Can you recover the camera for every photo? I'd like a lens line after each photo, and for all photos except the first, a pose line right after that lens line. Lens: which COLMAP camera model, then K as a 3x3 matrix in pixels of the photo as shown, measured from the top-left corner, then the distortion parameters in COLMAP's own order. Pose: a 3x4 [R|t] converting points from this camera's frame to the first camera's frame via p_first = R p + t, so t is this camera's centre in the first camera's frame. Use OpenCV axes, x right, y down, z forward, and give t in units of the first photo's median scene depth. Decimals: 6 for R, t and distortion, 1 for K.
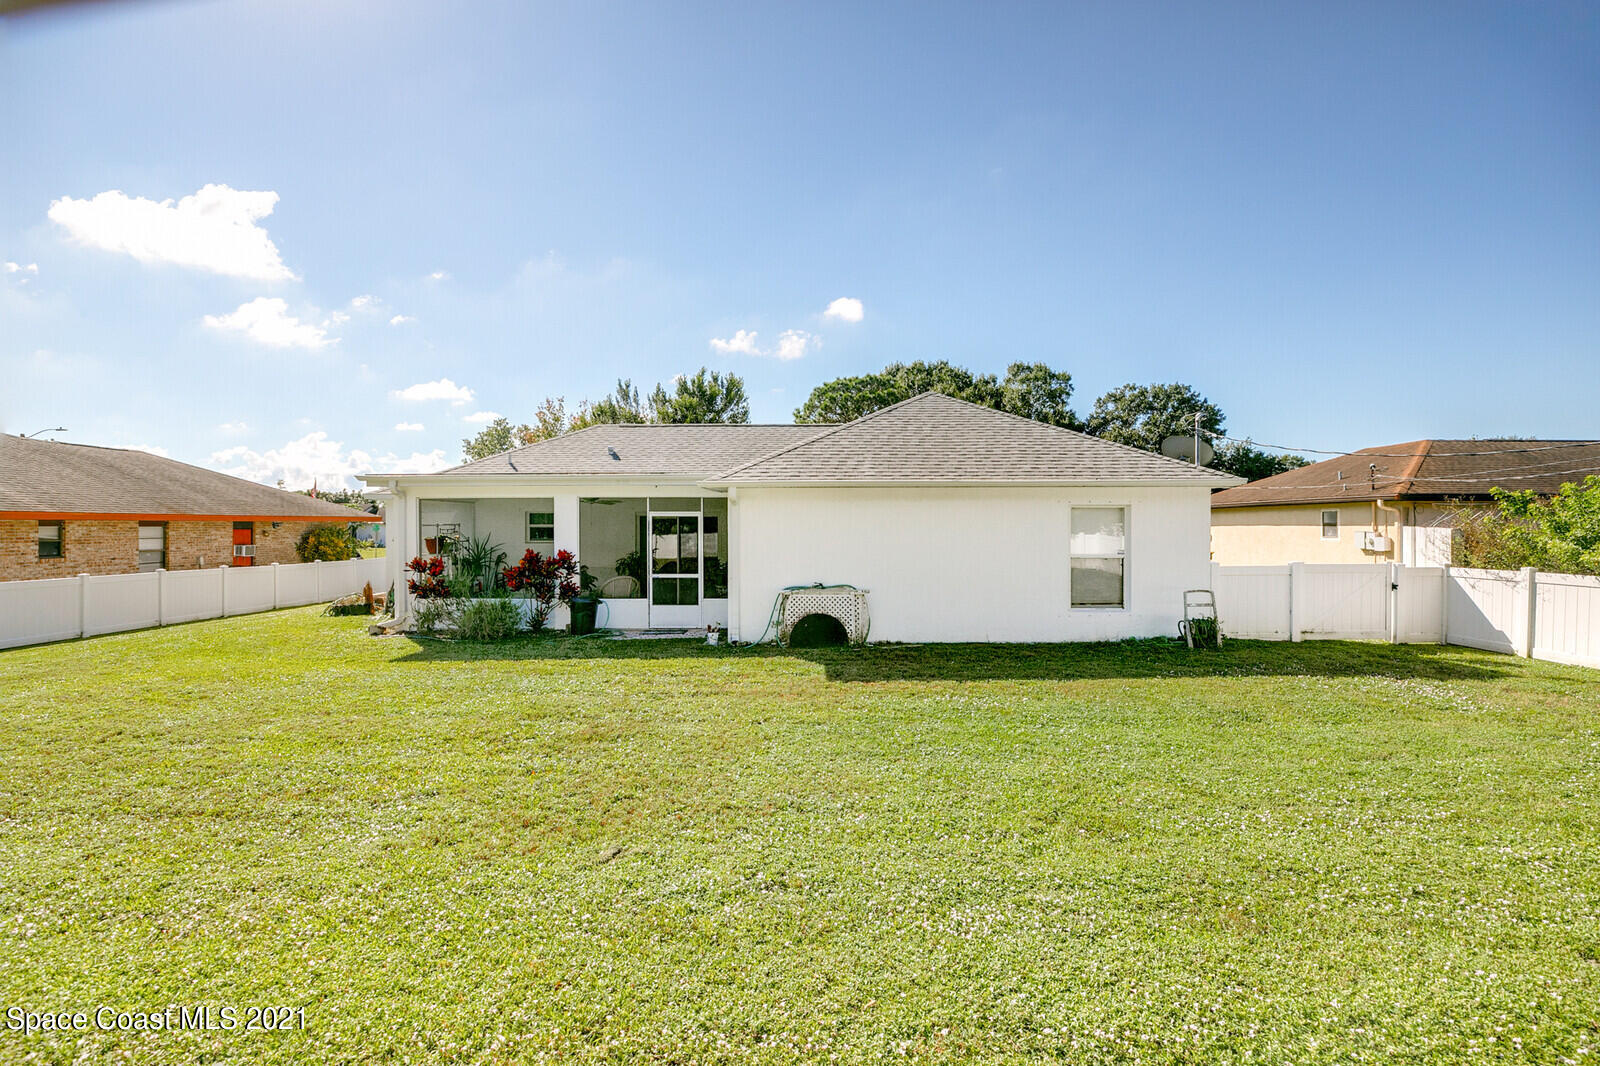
lens RADIAL K [[755.3, 0, 800.0], [0, 755.3, 533.0], [0, 0, 1]] dist [-0.000300, -0.000228]
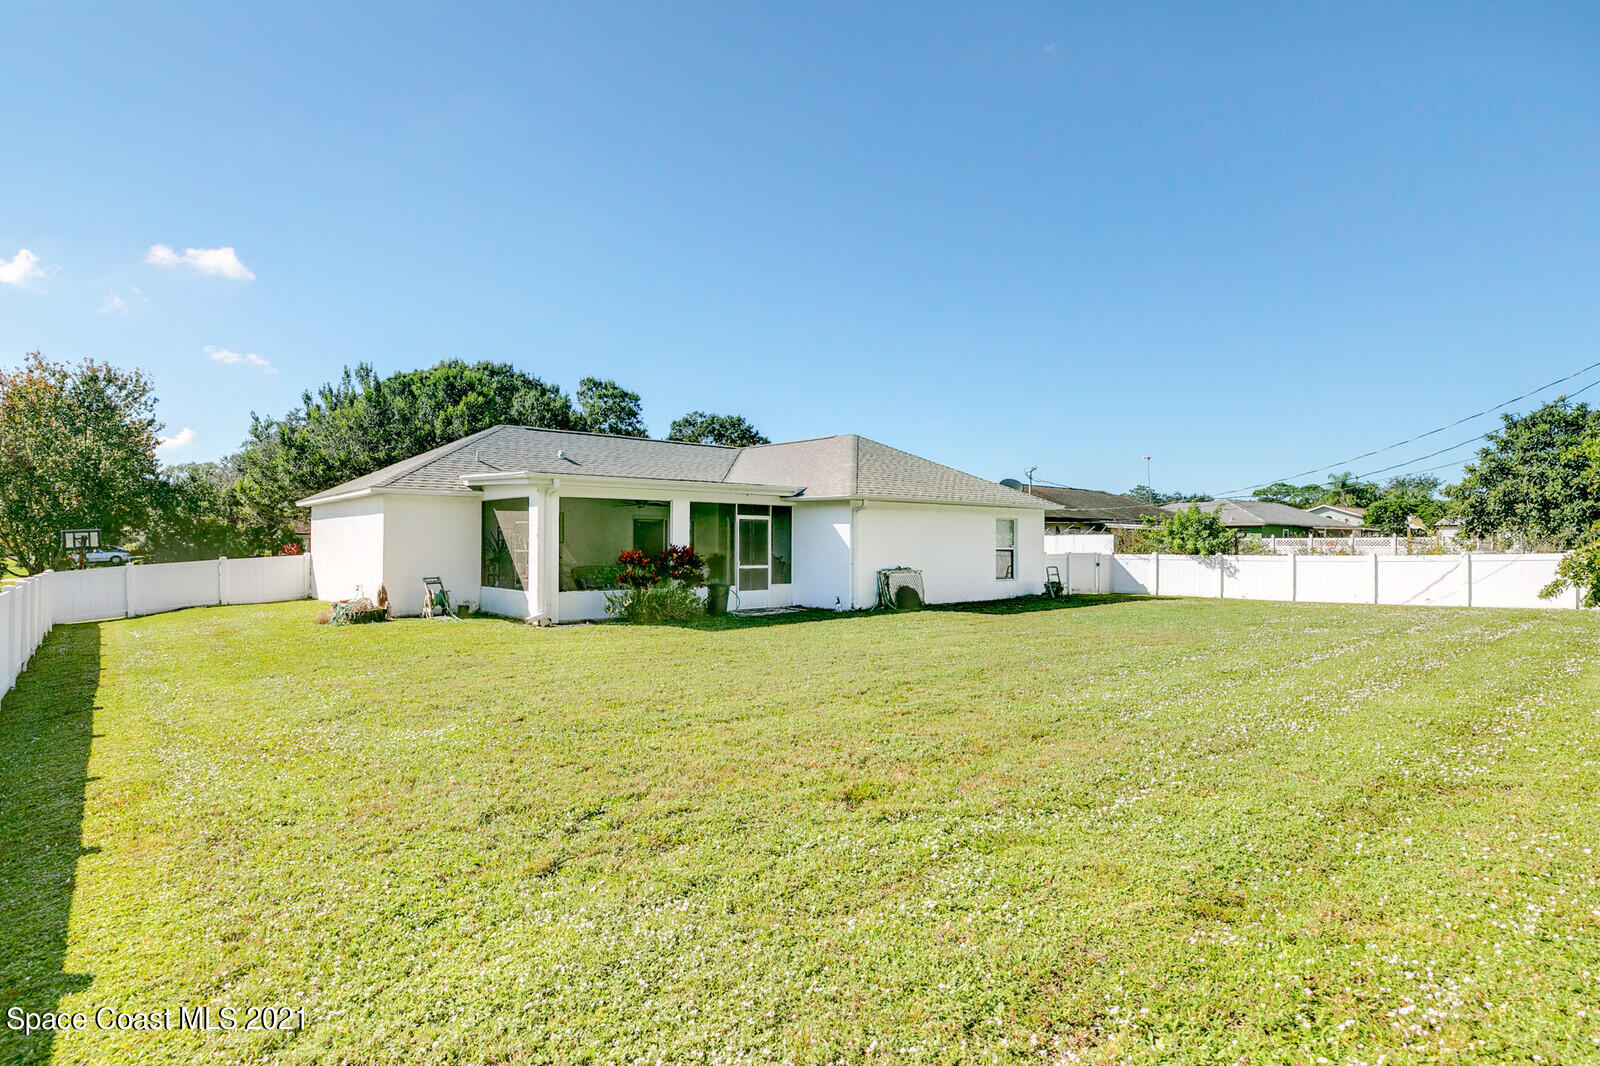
lens RADIAL K [[812.7, 0, 798.9], [0, 812.7, 529.6], [0, 0, 1]] dist [0.001323, 0.000745]
pose [[0.761129, 0.014628, 0.648435, -1.020151], [-0.000242, 0.999752, -0.022270, 0.025754], [-0.648600, 0.016793, 0.760944, -0.081804]]
